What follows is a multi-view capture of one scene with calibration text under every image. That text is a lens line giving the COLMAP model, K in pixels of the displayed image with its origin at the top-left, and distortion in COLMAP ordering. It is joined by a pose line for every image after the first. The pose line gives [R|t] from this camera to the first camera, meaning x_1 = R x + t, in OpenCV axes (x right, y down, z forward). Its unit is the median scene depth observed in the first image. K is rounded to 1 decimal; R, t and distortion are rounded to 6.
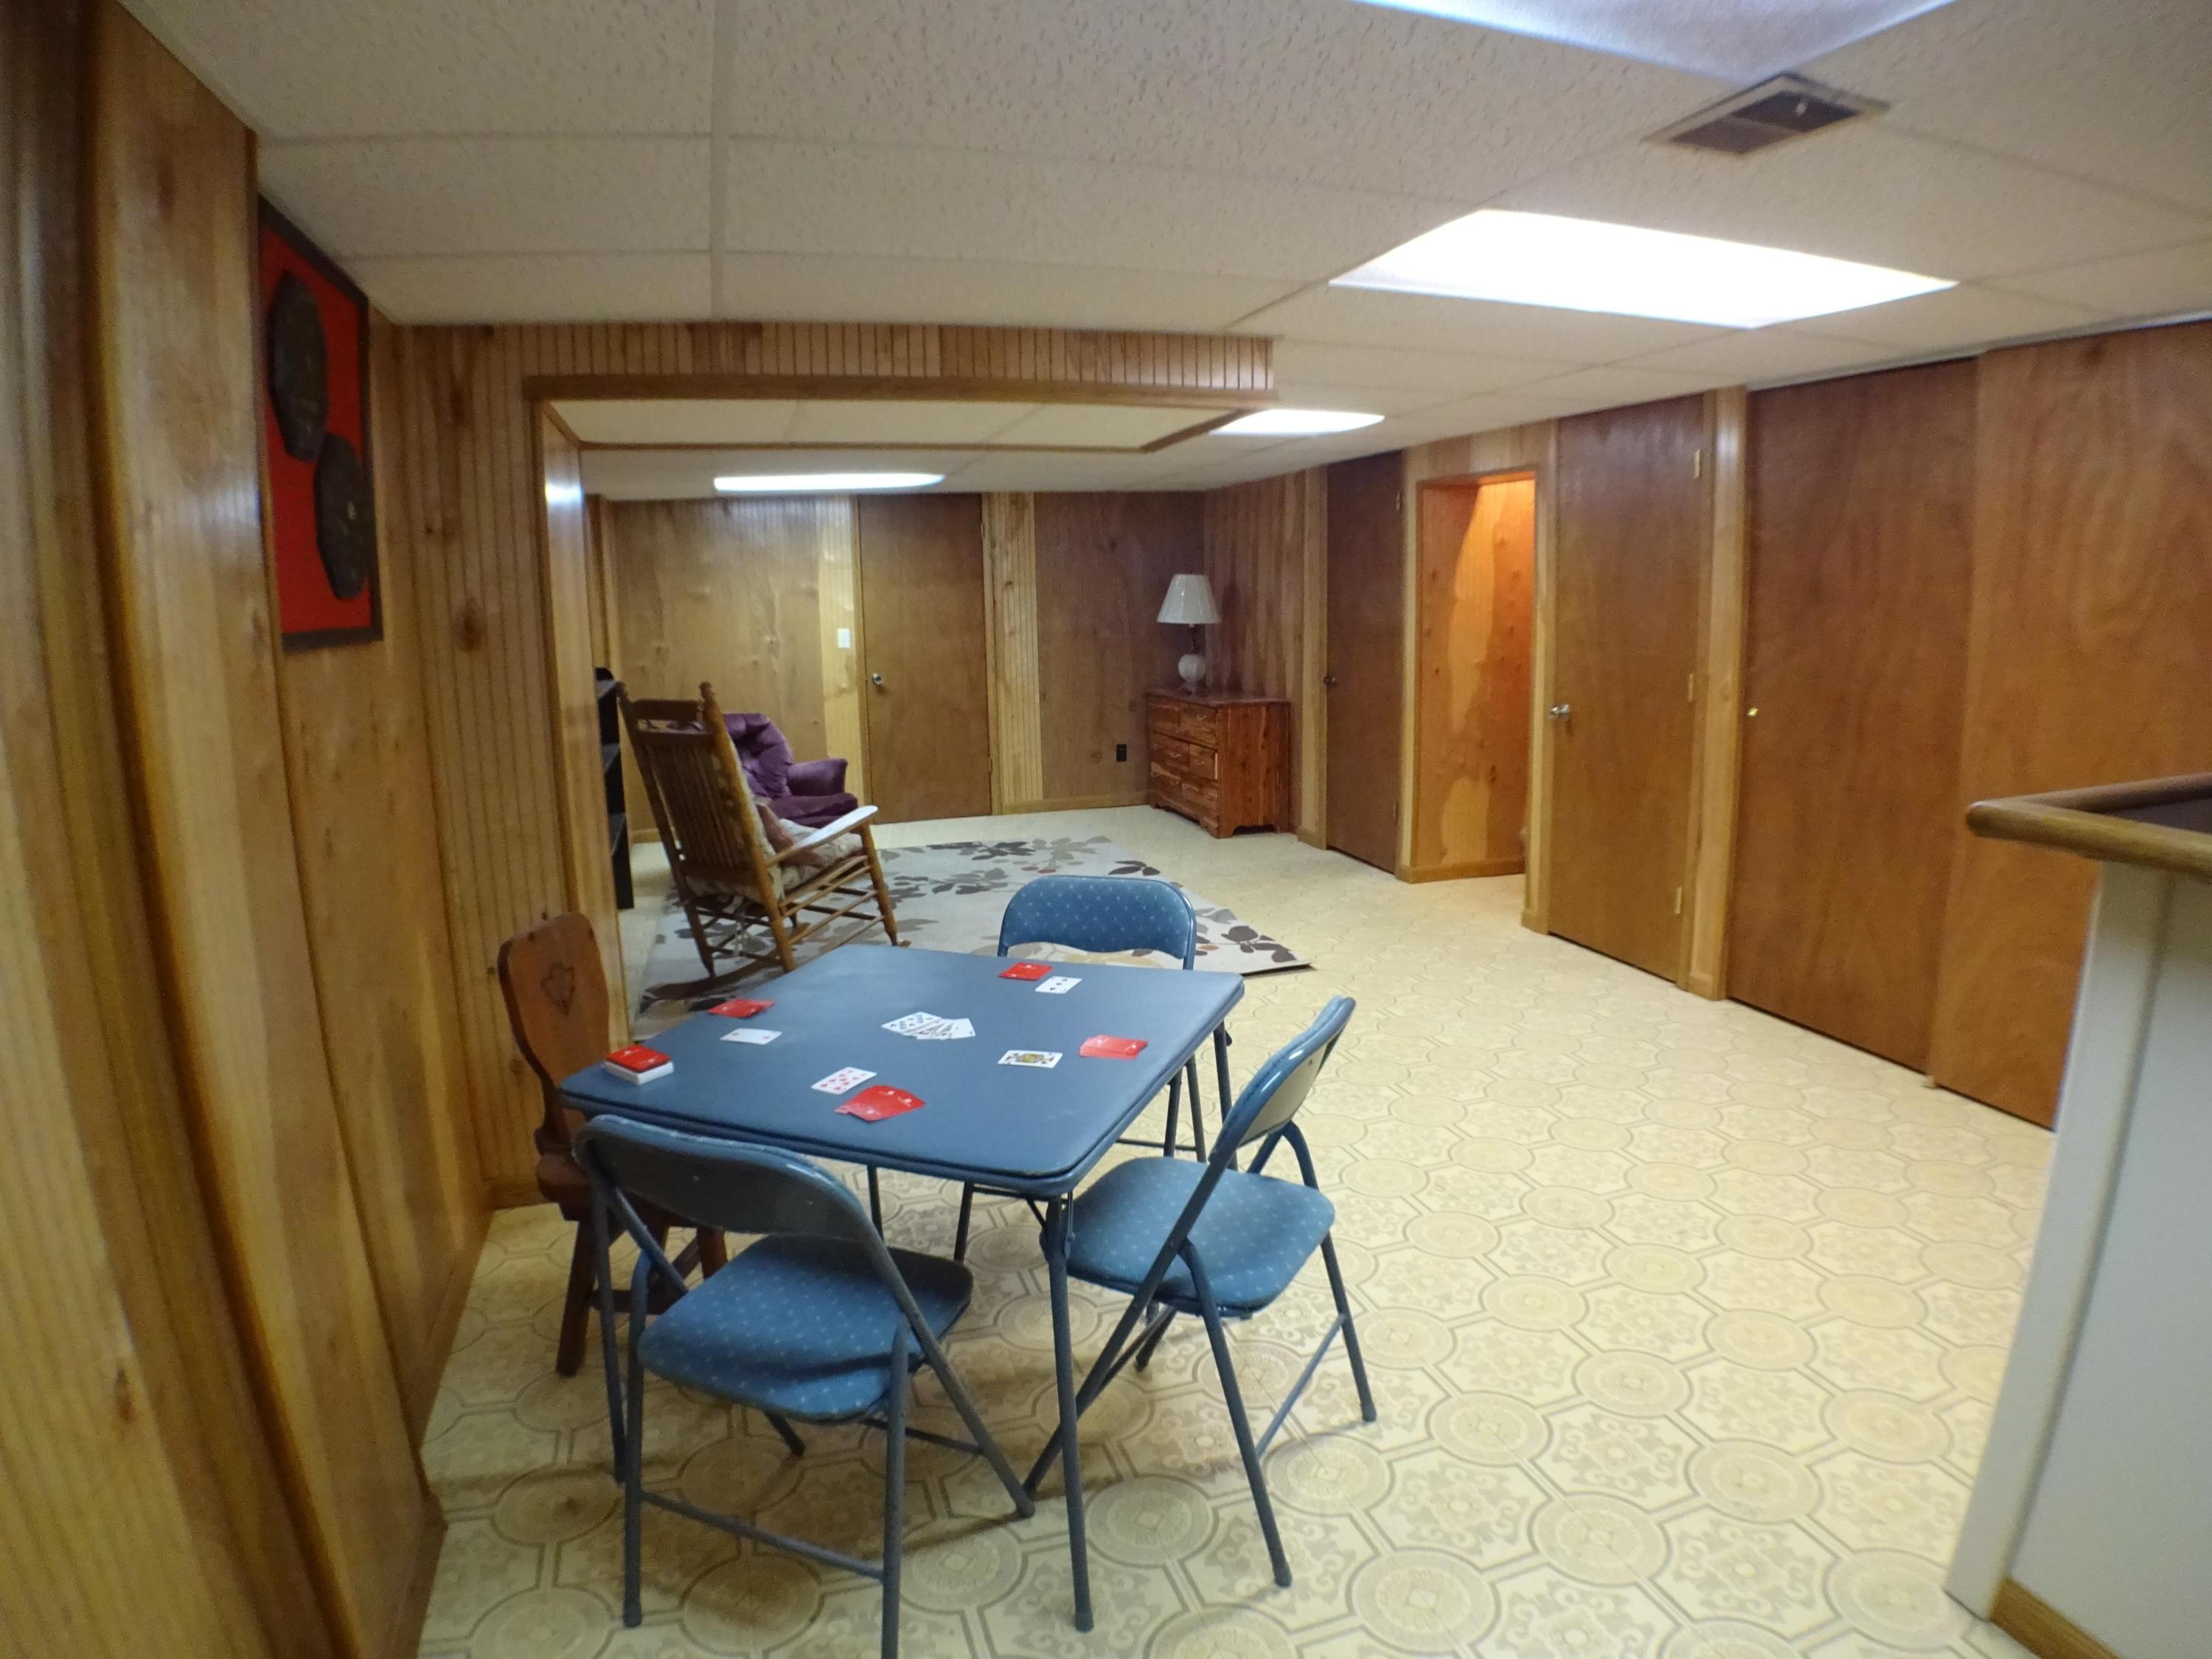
lens RADIAL K [[1278.6, 0, 1091.0], [0, 1278.6, 818.5], [0, 0, 1]] dist [-0.169308, 0.027633]
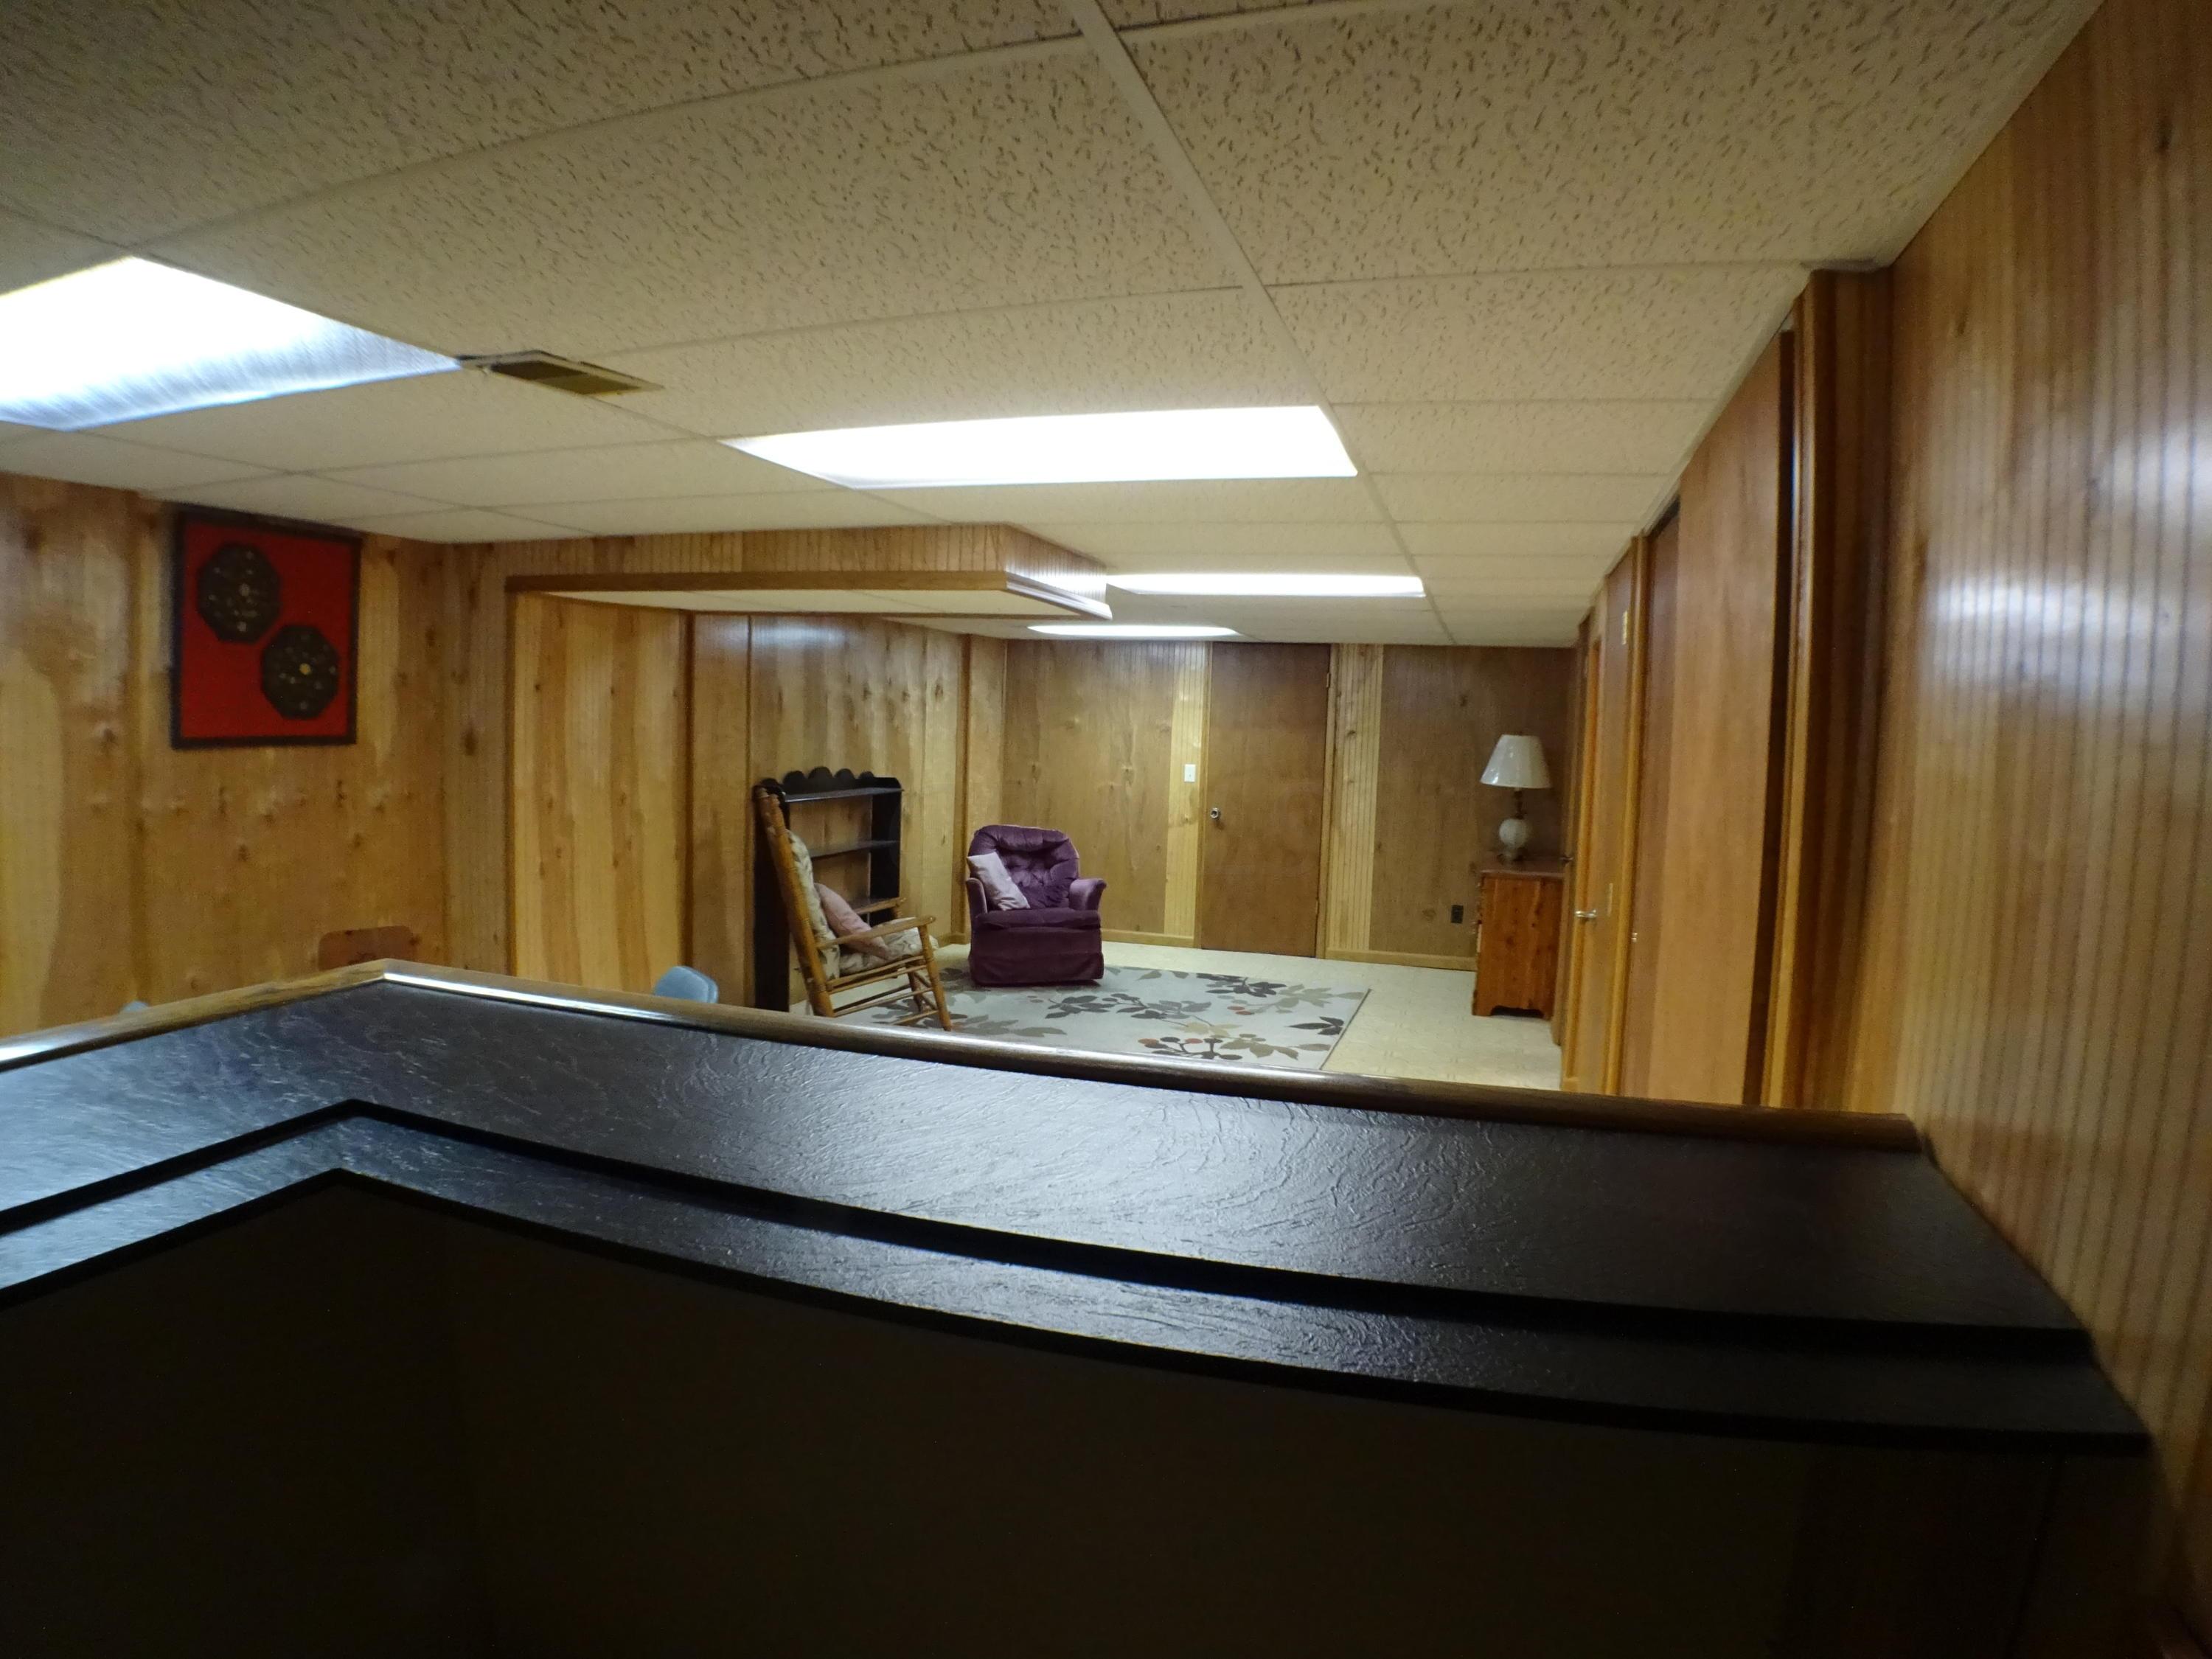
lens RADIAL K [[1264.7, 0, 1089.0], [0, 1264.7, 813.2], [0, 0, 1]] dist [-0.164883, 0.028133]
pose [[0.818803, 0.092842, -0.566517, 0.380780], [-0.150842, 0.986955, -0.056271, -0.037805], [0.553903, 0.131530, 0.822126, 0.076223]]
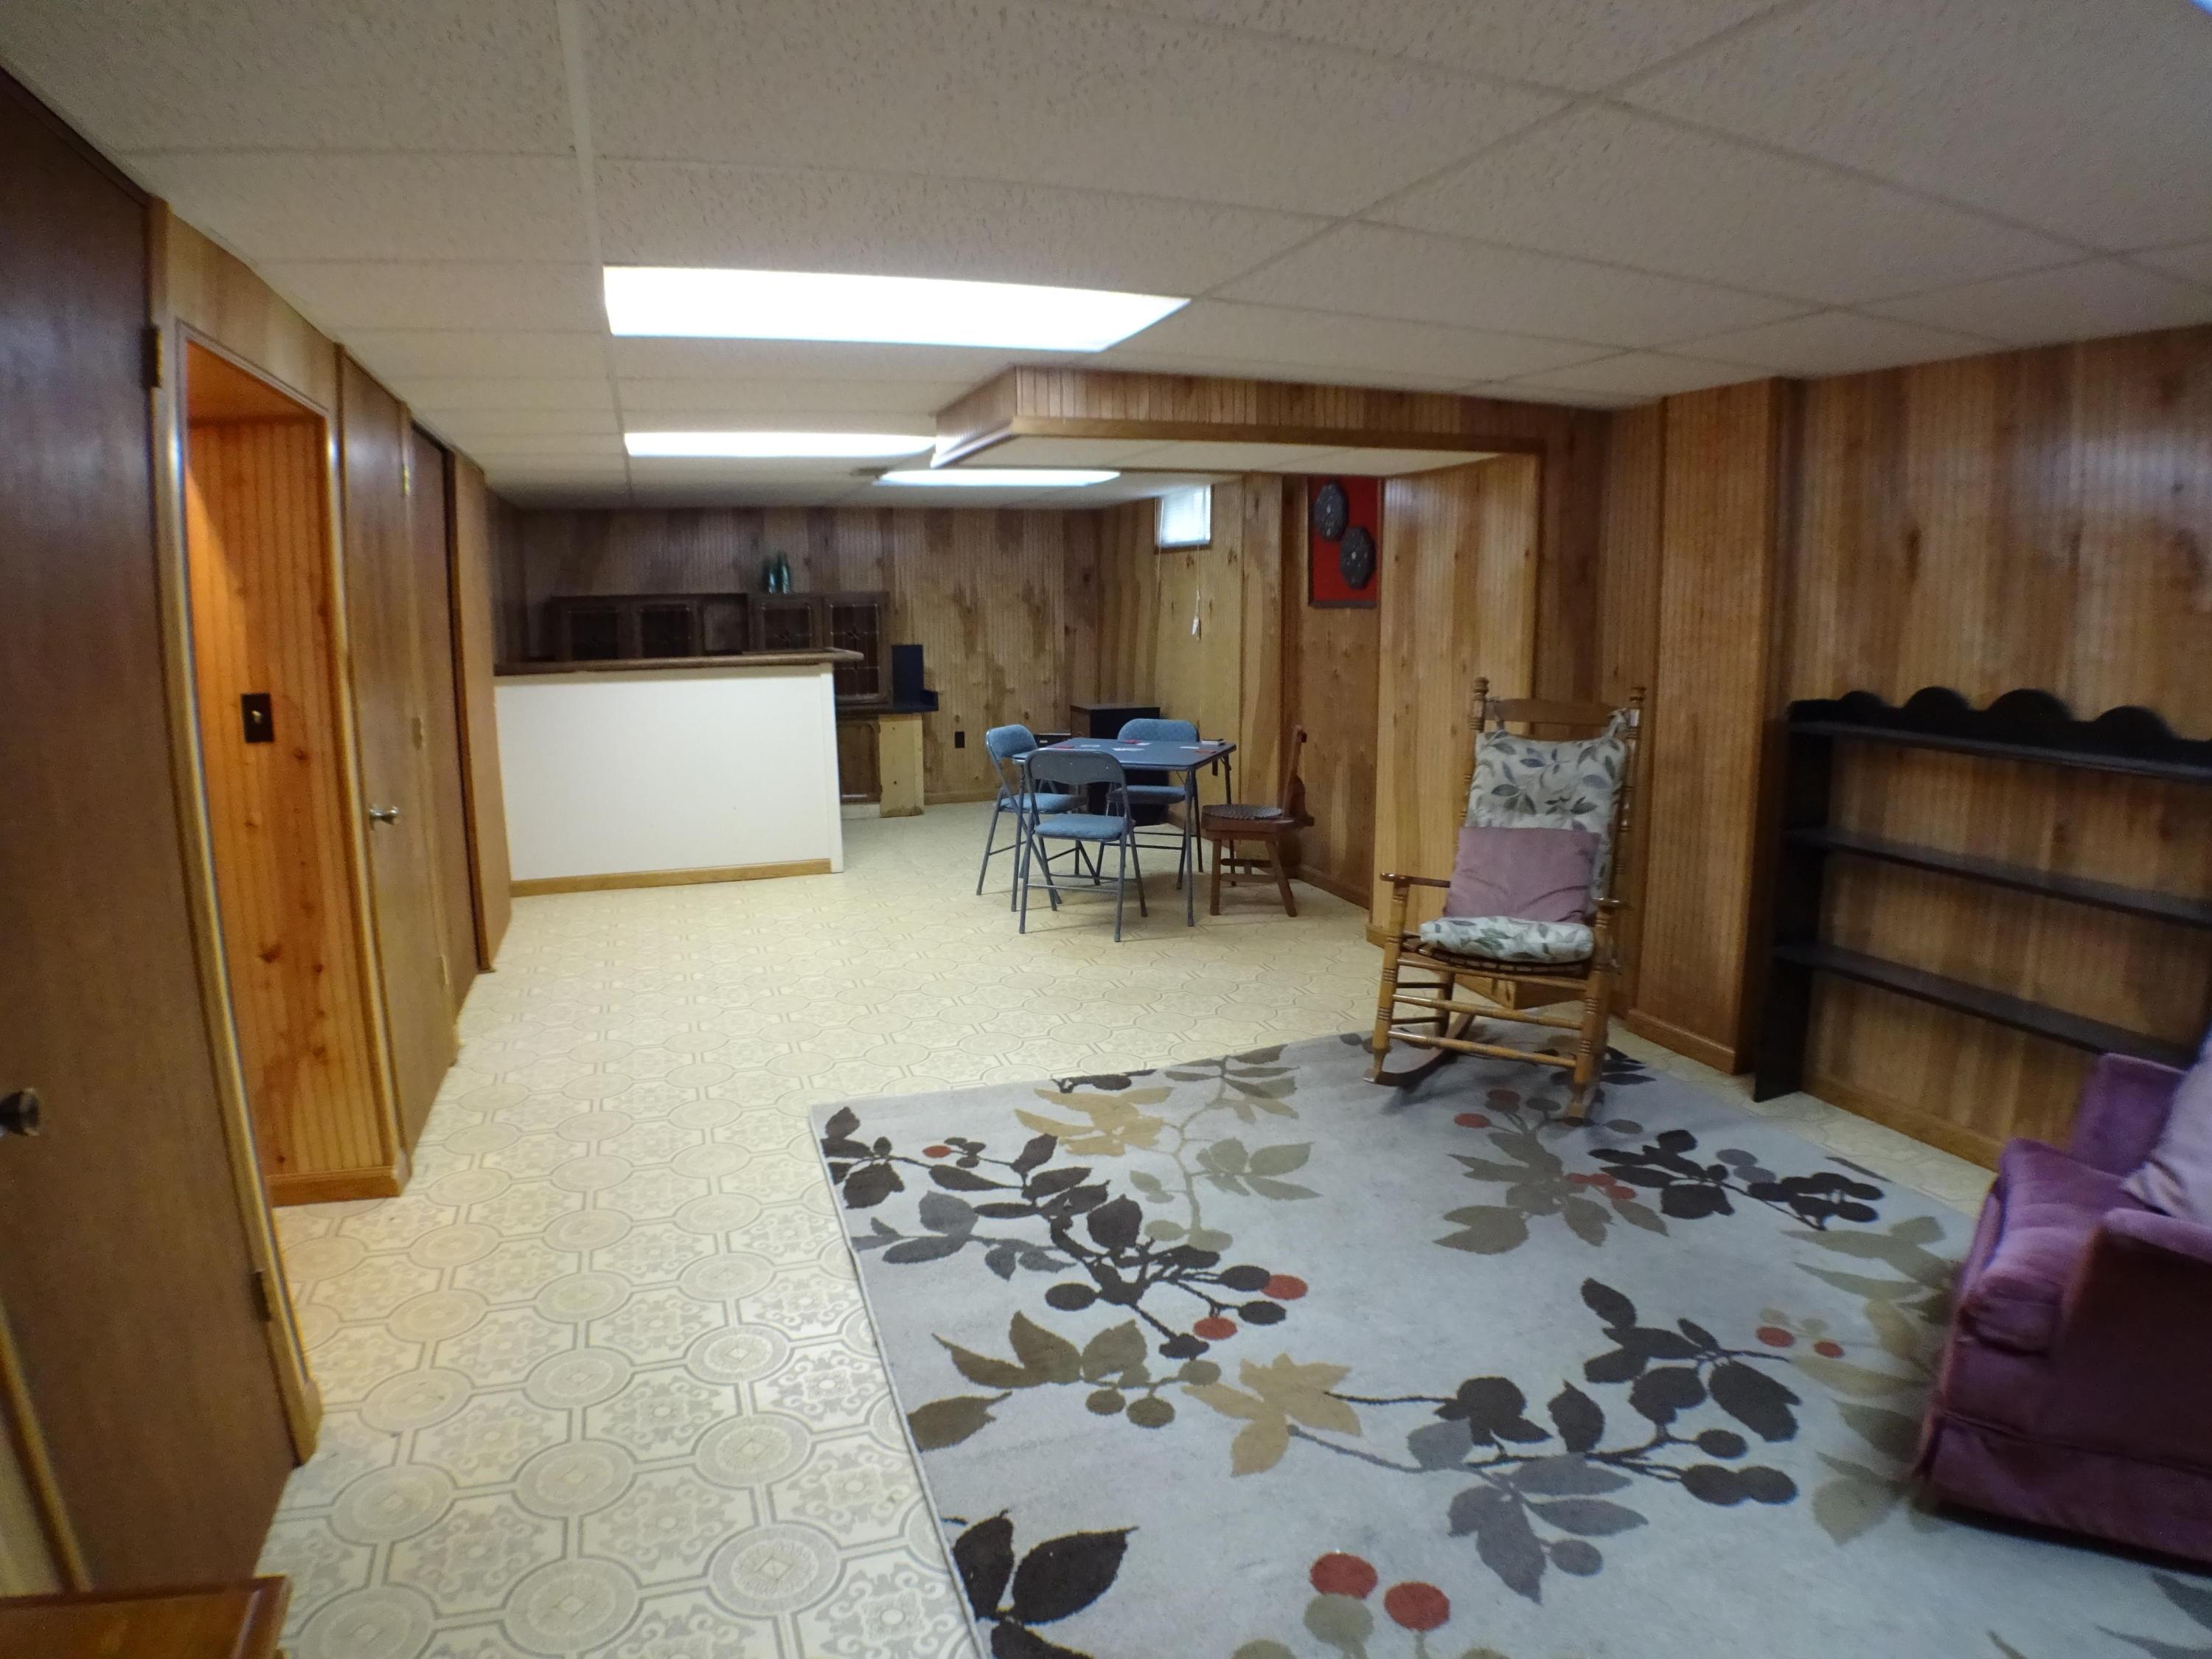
lens RADIAL K [[1264.7, 0, 1089.0], [0, 1264.7, 813.2], [0, 0, 1]] dist [-0.164883, 0.028133]
pose [[-0.998357, 0.044961, -0.035527, 0.020110], [0.030347, 0.940740, 0.337769, -0.195154], [0.048608, 0.336136, -0.940558, 1.088299]]
